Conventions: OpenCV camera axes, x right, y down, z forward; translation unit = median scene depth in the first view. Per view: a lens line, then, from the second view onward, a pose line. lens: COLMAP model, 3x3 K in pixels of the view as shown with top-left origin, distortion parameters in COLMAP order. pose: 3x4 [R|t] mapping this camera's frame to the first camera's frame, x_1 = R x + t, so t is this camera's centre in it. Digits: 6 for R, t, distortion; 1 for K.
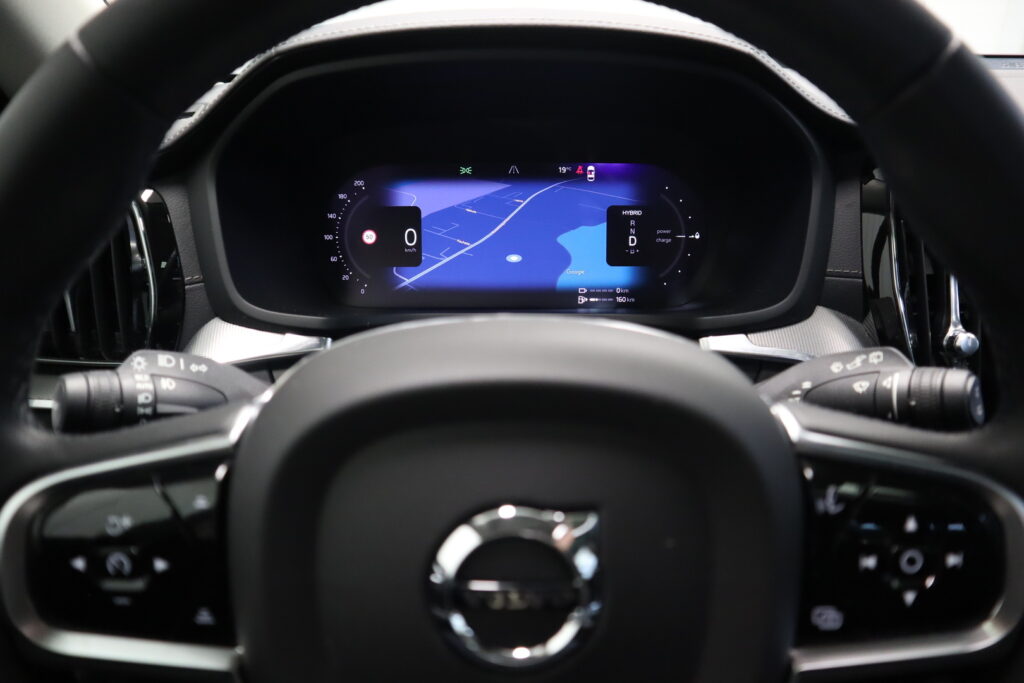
lens RADIAL K [[715.6, 0, 488.9], [0, 715.6, 328.6], [0, 0, 1]] dist [-0.006469, -0.000706]
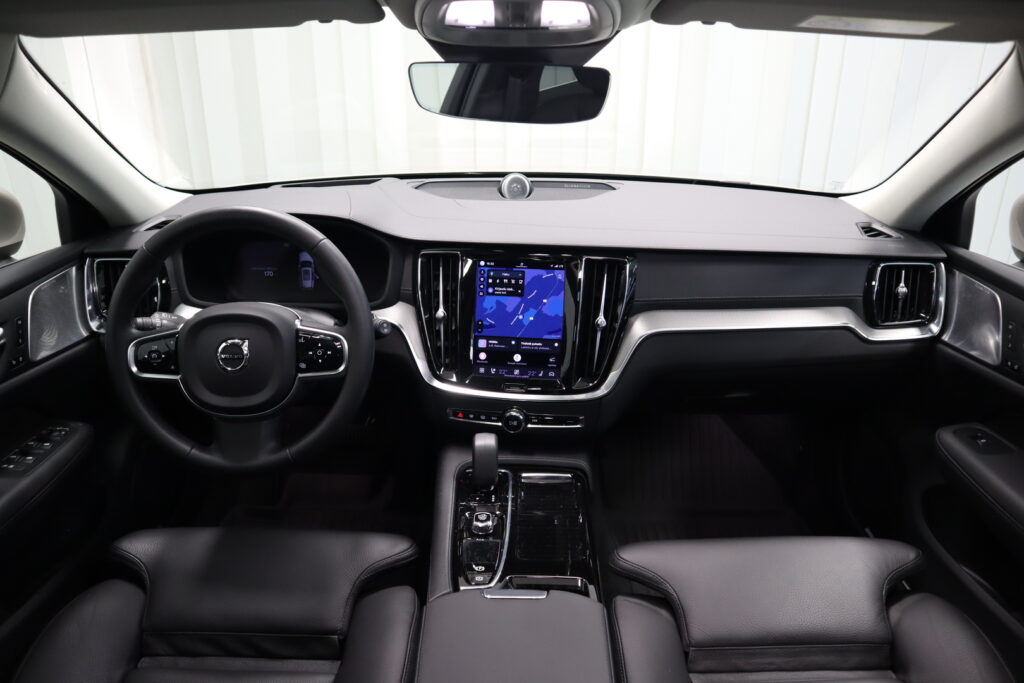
lens RADIAL K [[717.3, 0, 508.4], [0, 717.3, 337.5], [0, 0, 1]] dist [-0.099756, 0.067673]
pose [[0.999462, 0.007440, 0.031958, 1.093358], [-0.007693, 0.999940, 0.007781, 0.115689], [-0.031899, -0.008023, 0.999459, -2.431725]]
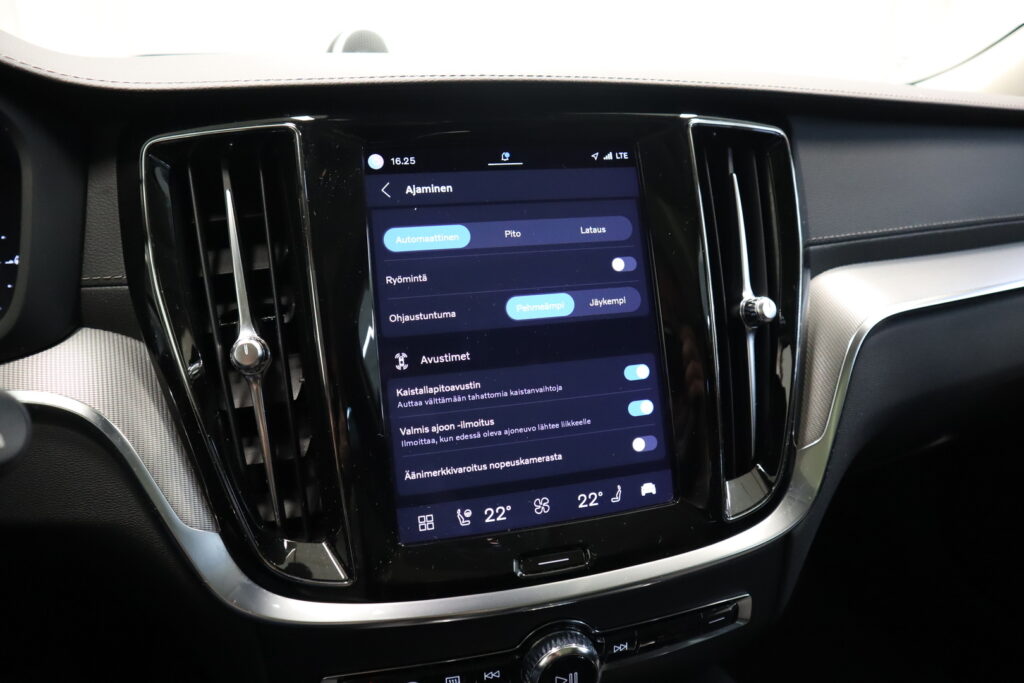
lens RADIAL K [[717.3, 0, 512.8], [0, 717.3, 340.0], [0, 0, 1]] dist [-0.099756, 0.067673]
pose [[0.912782, -0.111902, 0.392819, 0.809267], [0.143481, 0.988293, -0.051870, 0.119365], [-0.382416, 0.103709, 0.918152, 0.200104]]
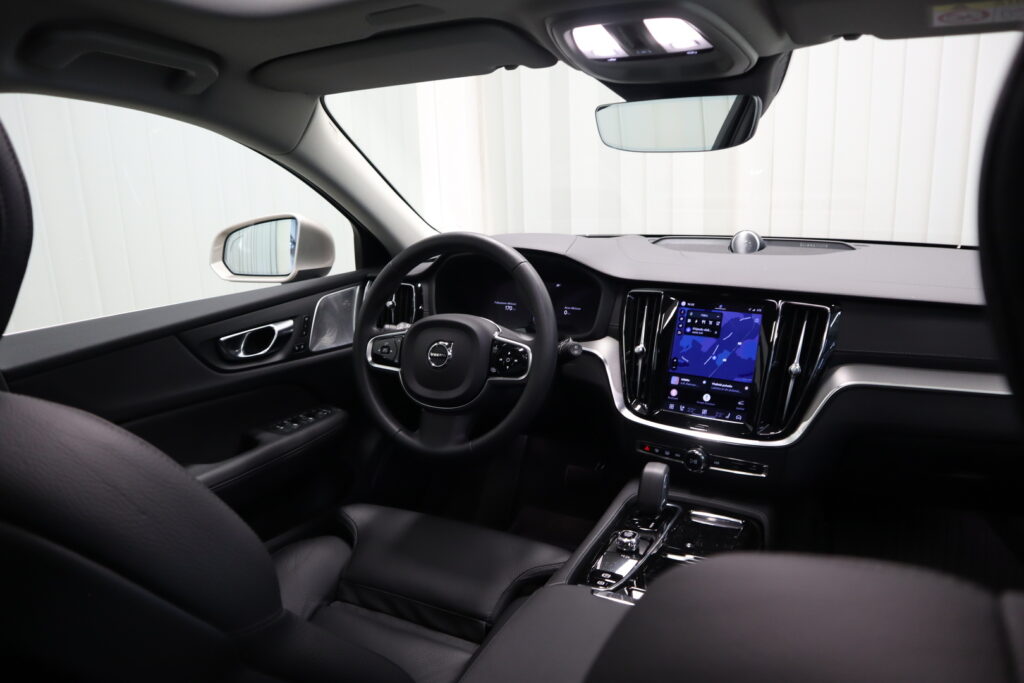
lens RADIAL K [[717.3, 0, 519.4], [0, 717.3, 335.9], [0, 0, 1]] dist [-0.099756, 0.067673]
pose [[0.909648, 0.088069, -0.405938, 1.835420], [-0.140632, 0.984848, -0.101472, 0.440048], [0.390850, 0.149392, 0.908250, -2.510743]]
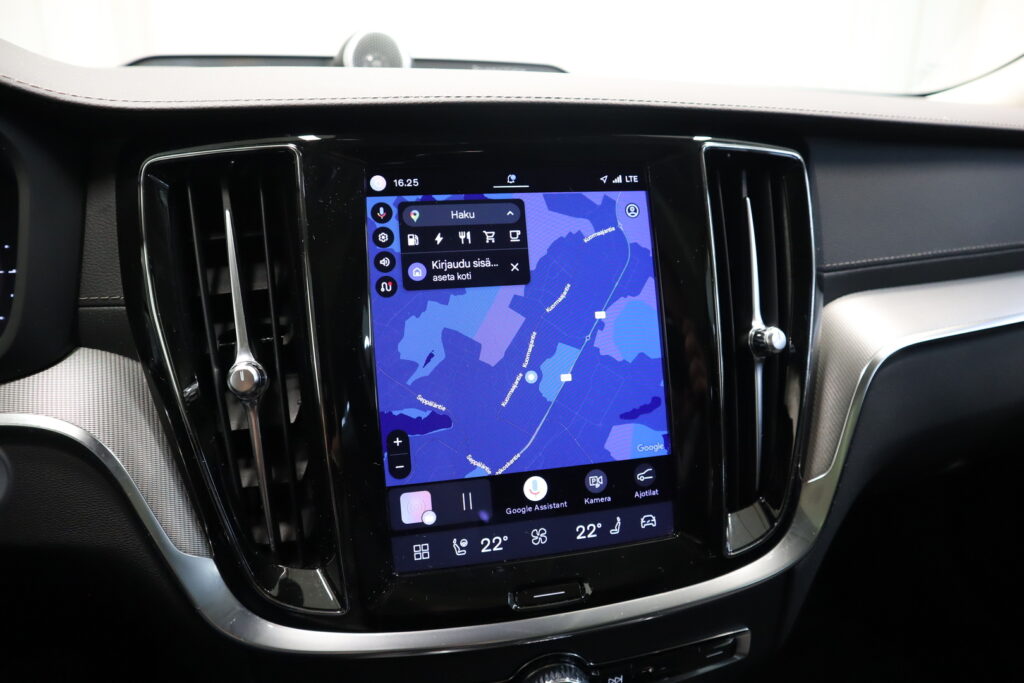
lens RADIAL K [[717.3, 0, 510.0], [0, 717.3, 343.3], [0, 0, 1]] dist [-0.099756, 0.067673]
pose [[0.923880, -0.098126, 0.369889, 0.840515], [0.118094, 0.992497, -0.031672, 0.057991], [-0.364006, 0.072943, 0.928536, 0.207819]]
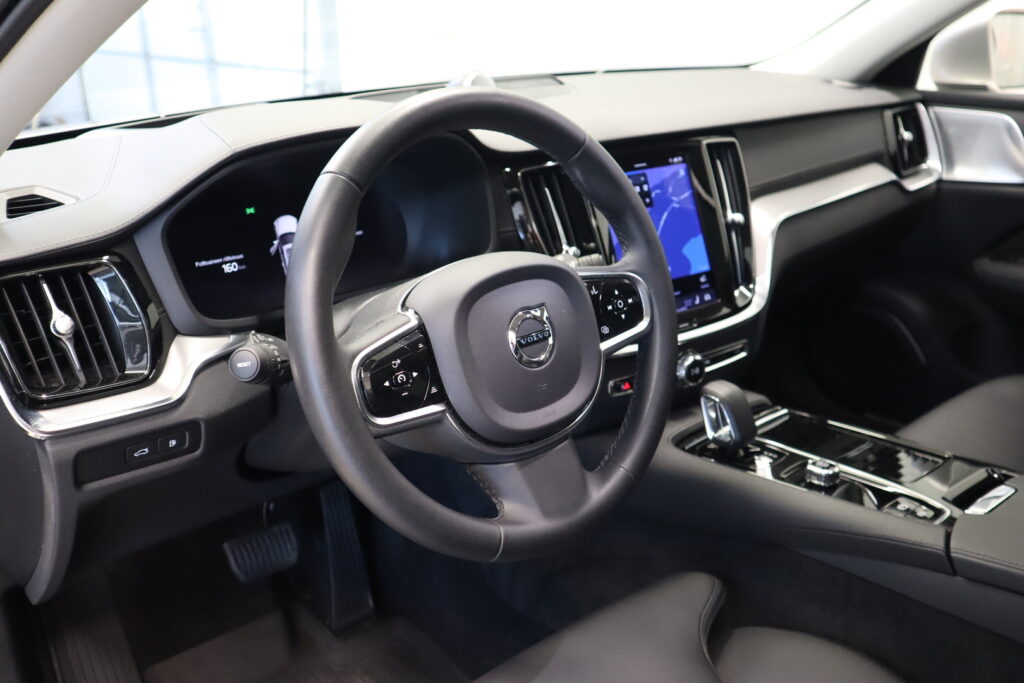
lens RADIAL K [[944.1, 0, 510.7], [0, 944.1, 337.4], [0, 0, 1]] dist [-0.036736, 0.000000]
pose [[0.739072, -0.236520, 0.630738, -1.485990], [0.263569, 0.963219, 0.052359, 0.084353], [-0.619923, 0.127546, 0.774227, -1.154207]]
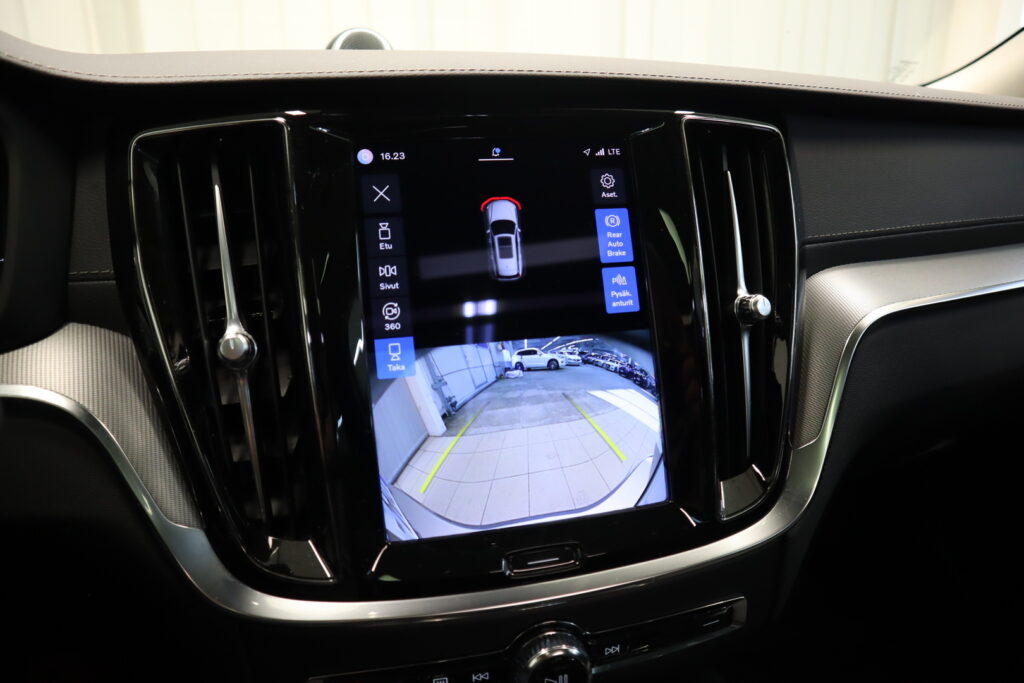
lens RADIAL K [[717.3, 0, 512.8], [0, 717.3, 341.4], [0, 0, 1]] dist [-0.099756, 0.067673]
pose [[0.915978, -0.105131, 0.387211, 0.833148], [0.141475, 0.987706, -0.066499, 0.144346], [-0.375459, 0.115692, 0.919590, 0.204483]]
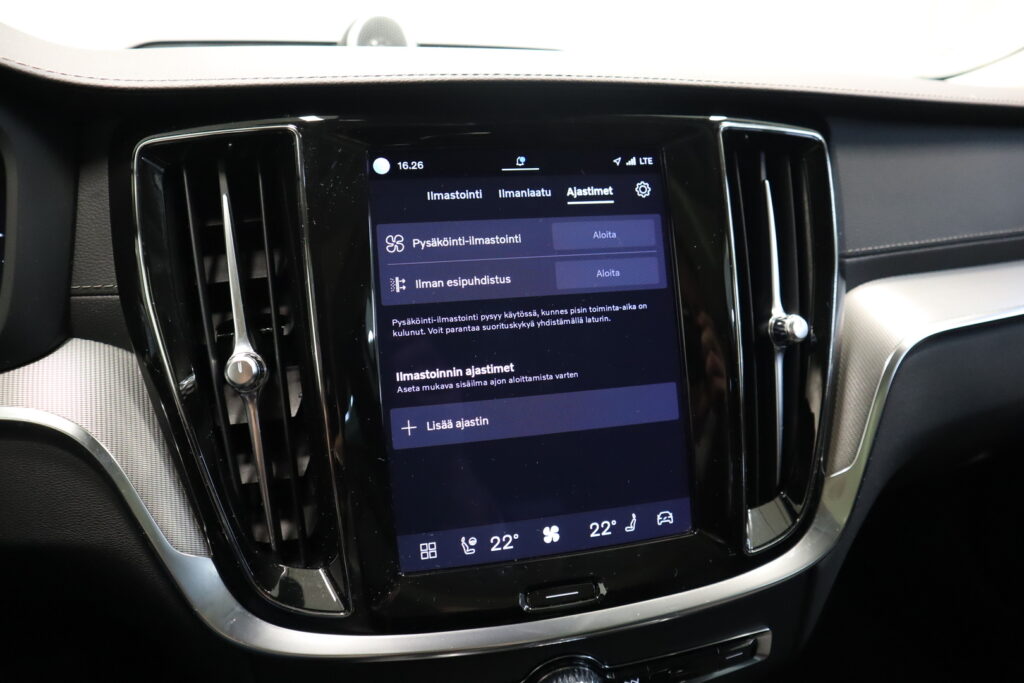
lens RADIAL K [[717.3, 0, 510.3], [0, 717.3, 339.6], [0, 0, 1]] dist [-0.099756, 0.067673]
pose [[0.927053, -0.103126, 0.360469, 0.853428], [0.121786, 0.992122, -0.029377, 0.062699], [-0.354600, 0.071134, 0.932308, 0.253120]]
